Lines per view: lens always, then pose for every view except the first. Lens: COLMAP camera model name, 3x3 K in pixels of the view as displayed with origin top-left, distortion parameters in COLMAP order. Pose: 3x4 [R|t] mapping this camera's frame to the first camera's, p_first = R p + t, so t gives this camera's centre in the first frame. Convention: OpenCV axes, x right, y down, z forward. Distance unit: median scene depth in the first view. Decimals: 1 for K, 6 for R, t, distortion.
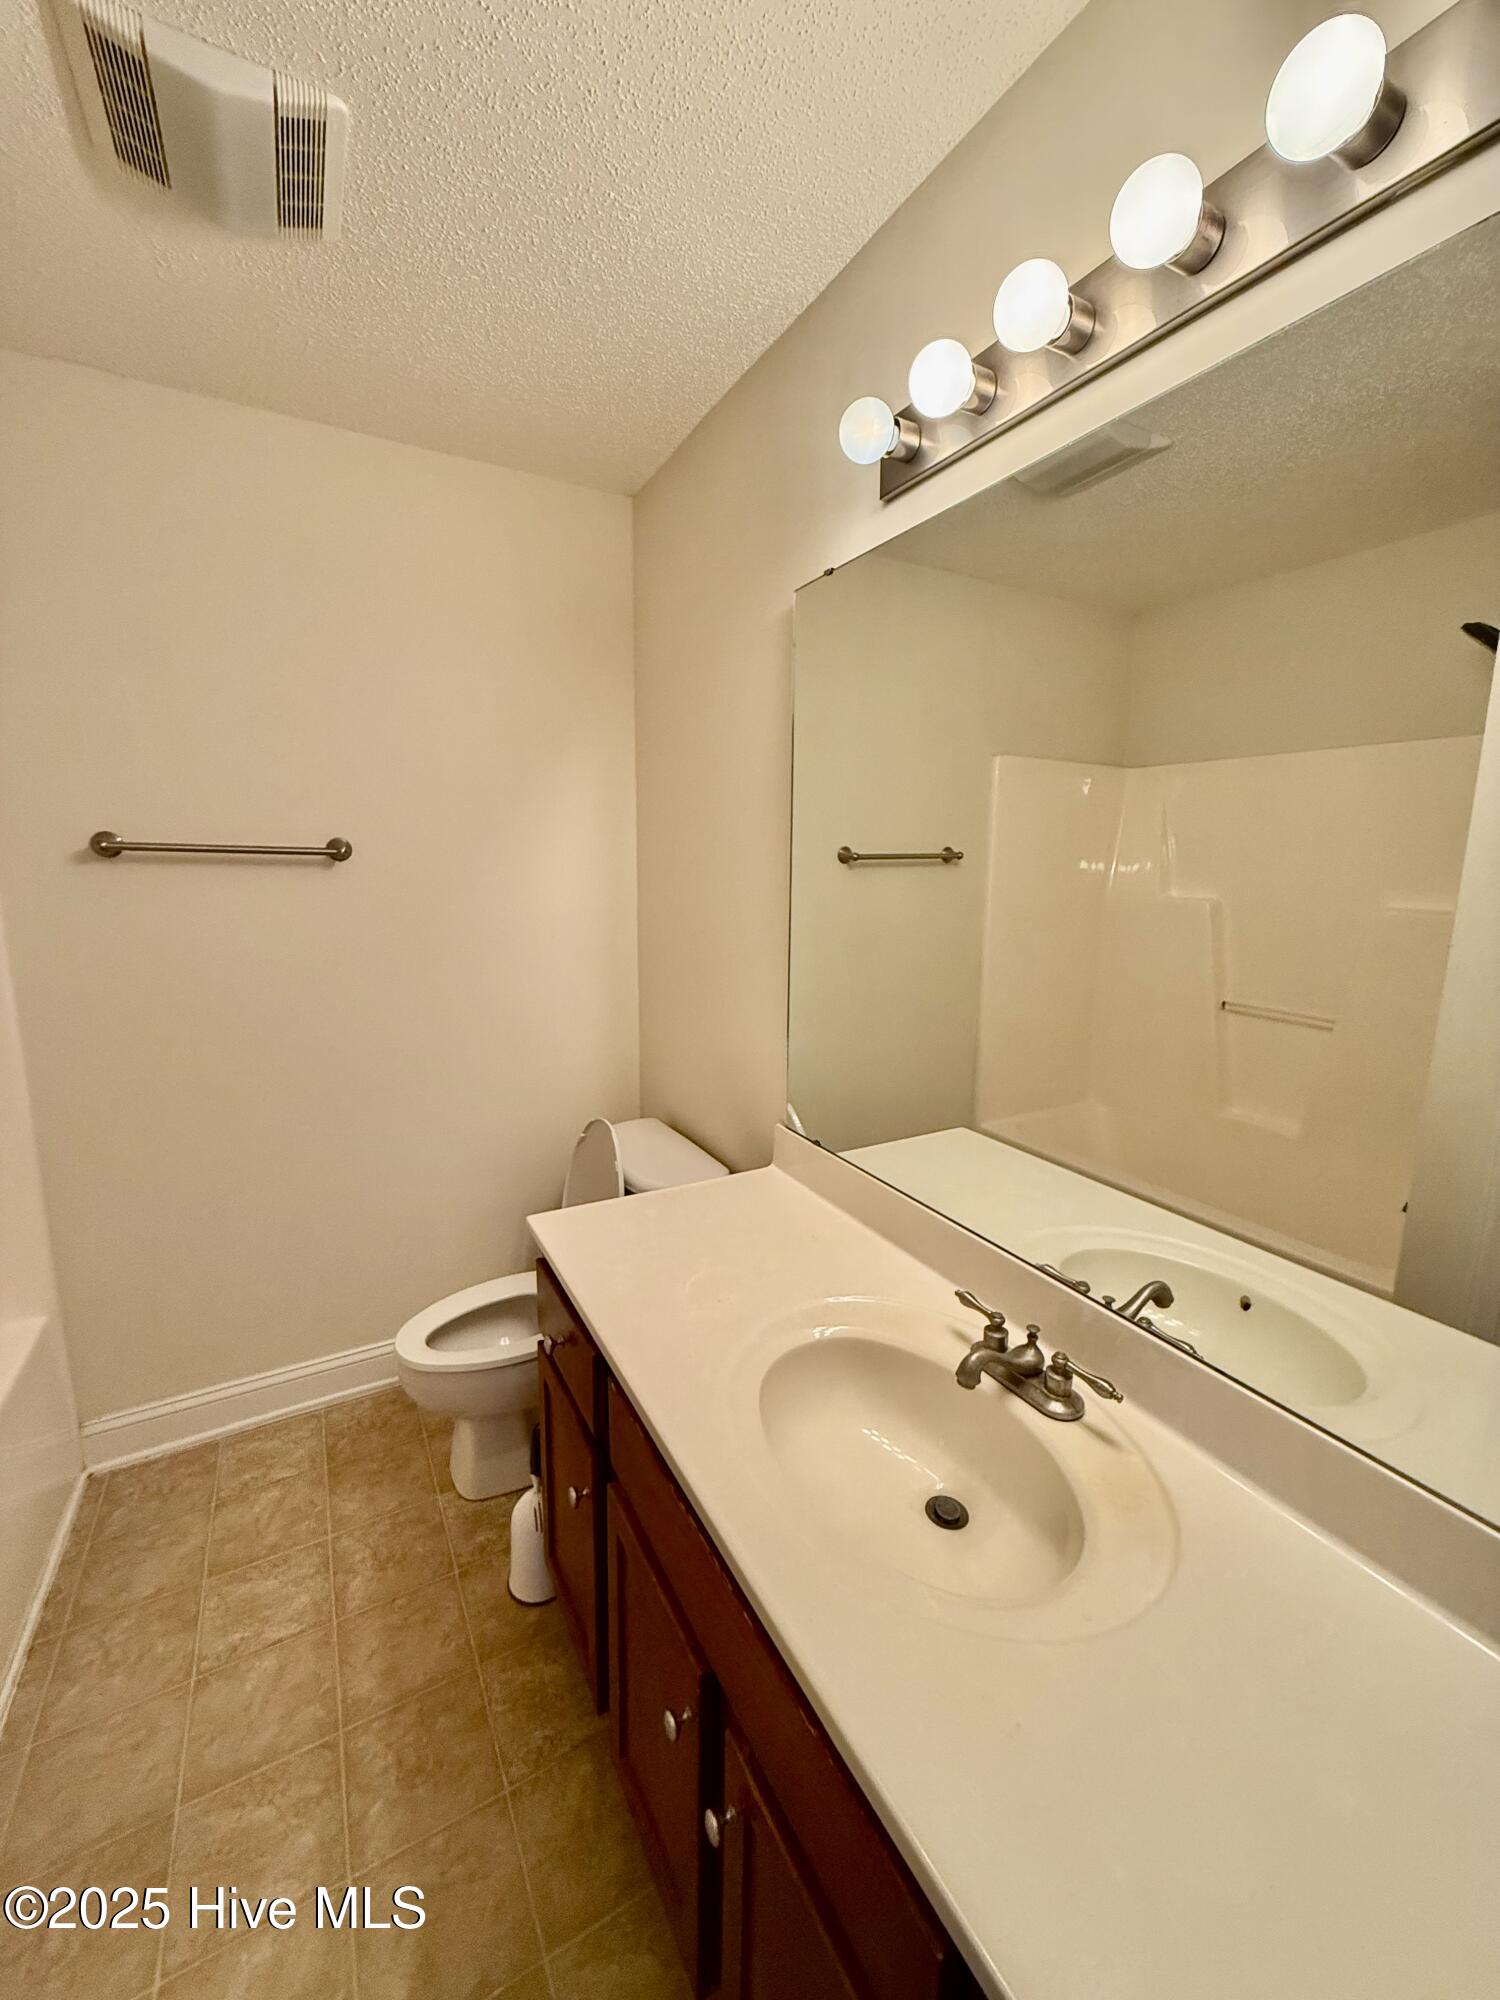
lens RADIAL K [[802.3, 0, 759.3], [0, 802.3, 996.3], [0, 0, 1]] dist [0.000717, 0.000562]
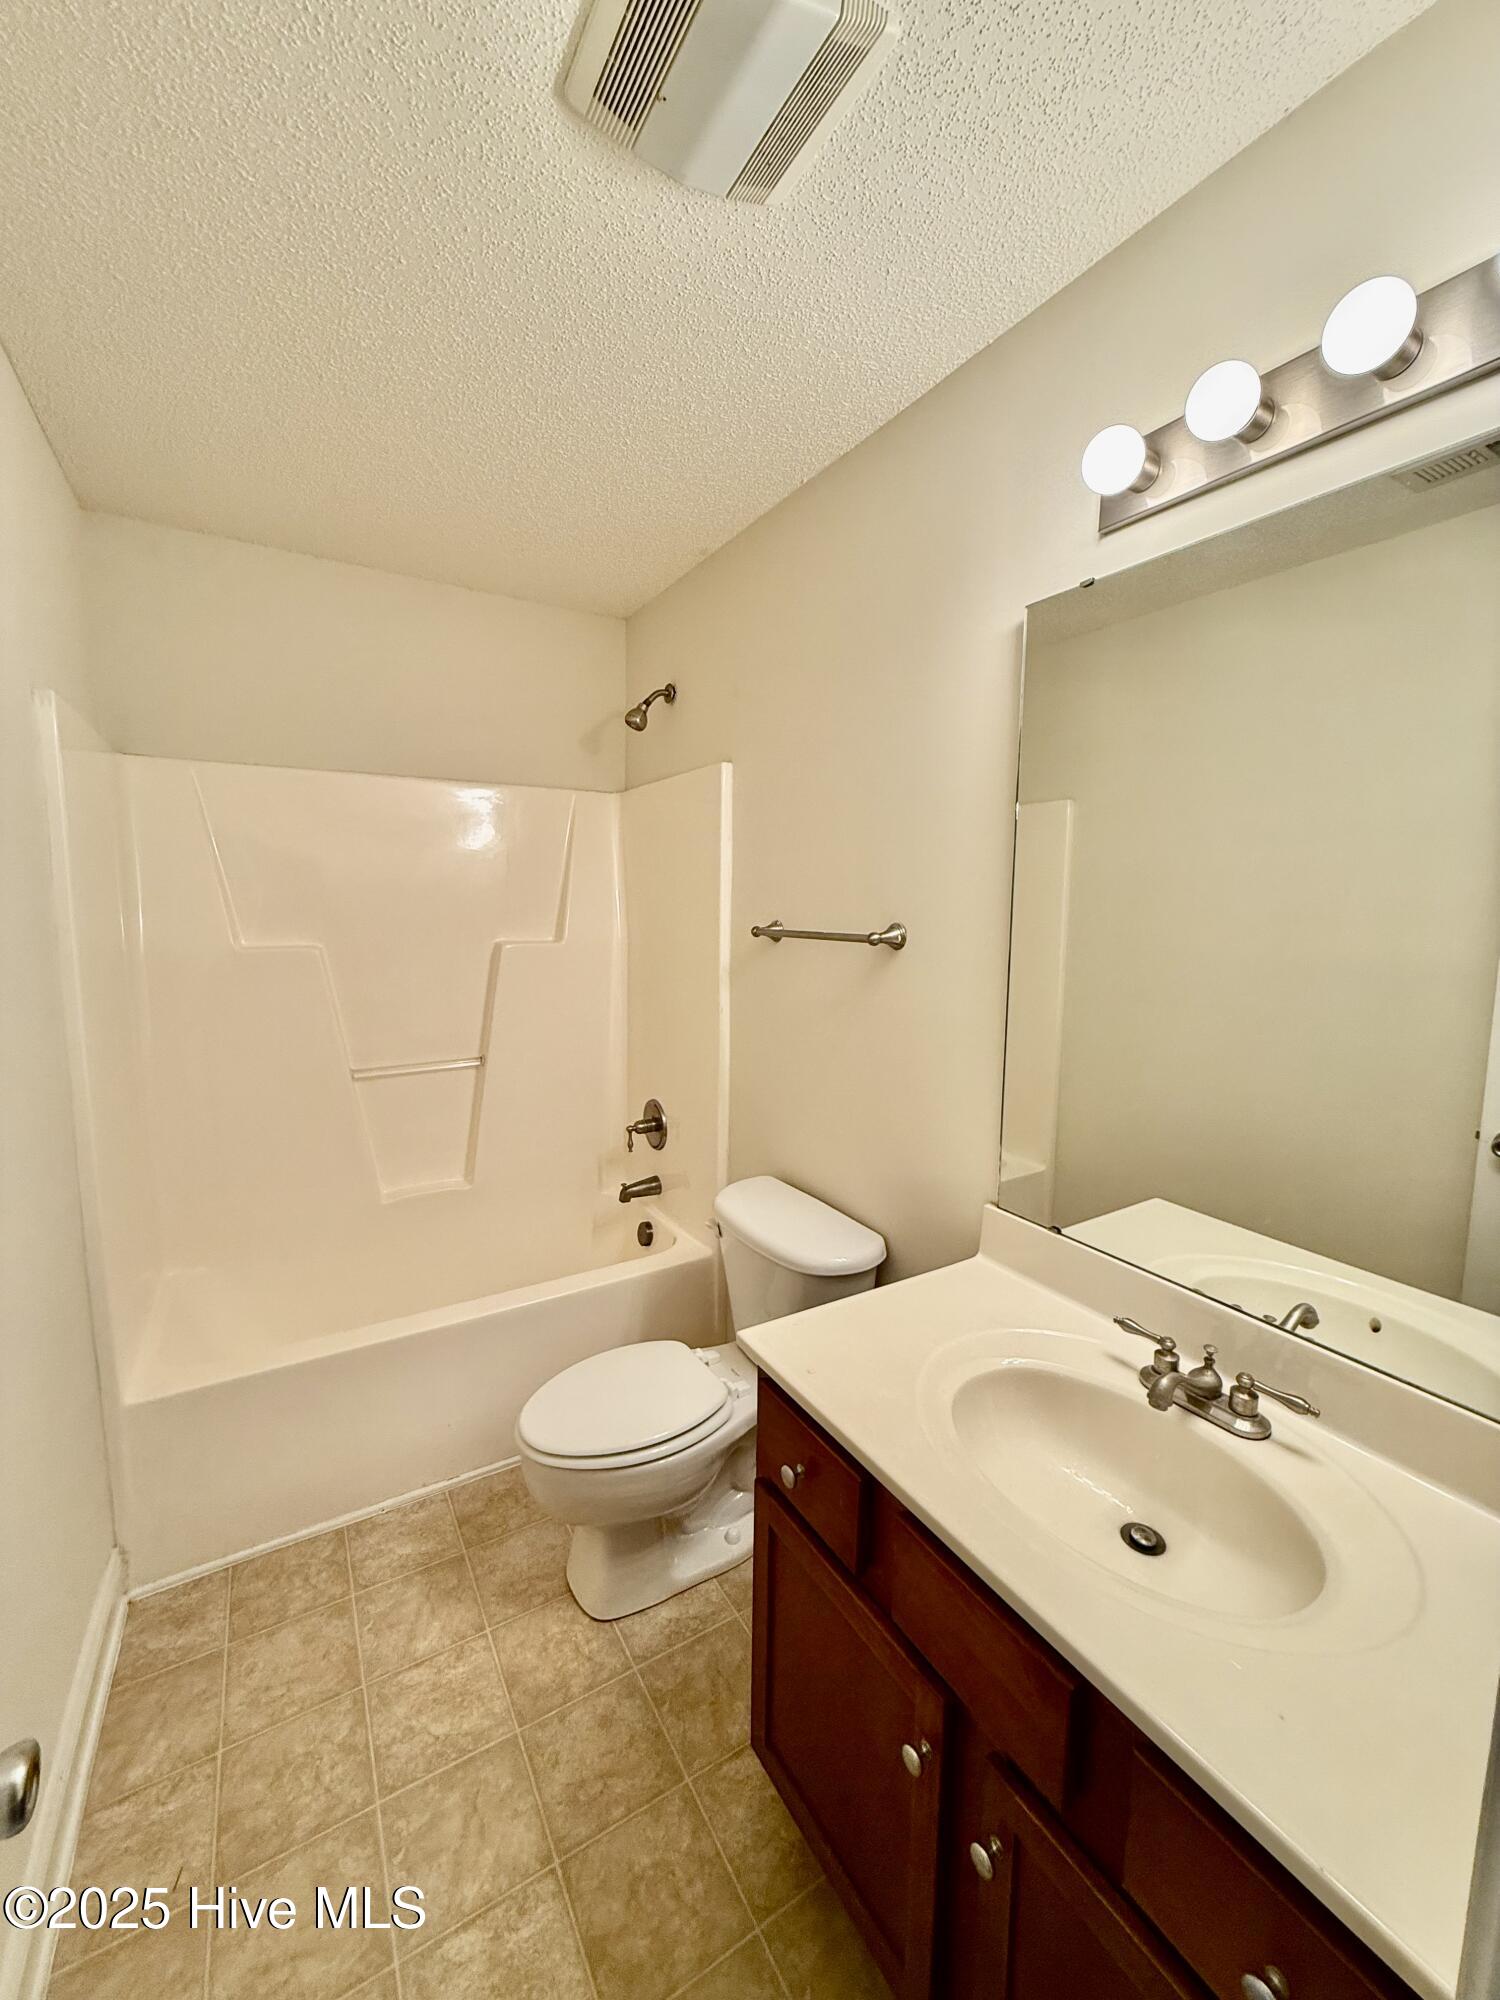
lens RADIAL K [[802.3, 0, 751.1], [0, 802.3, 1007.3], [0, 0, 1]] dist [0.000717, 0.000562]
pose [[-0.999849, -0.005119, -0.016619, -0.962539], [-0.010130, 0.948255, 0.317349, -0.300705], [0.014135, 0.317469, -0.948163, 1.642853]]
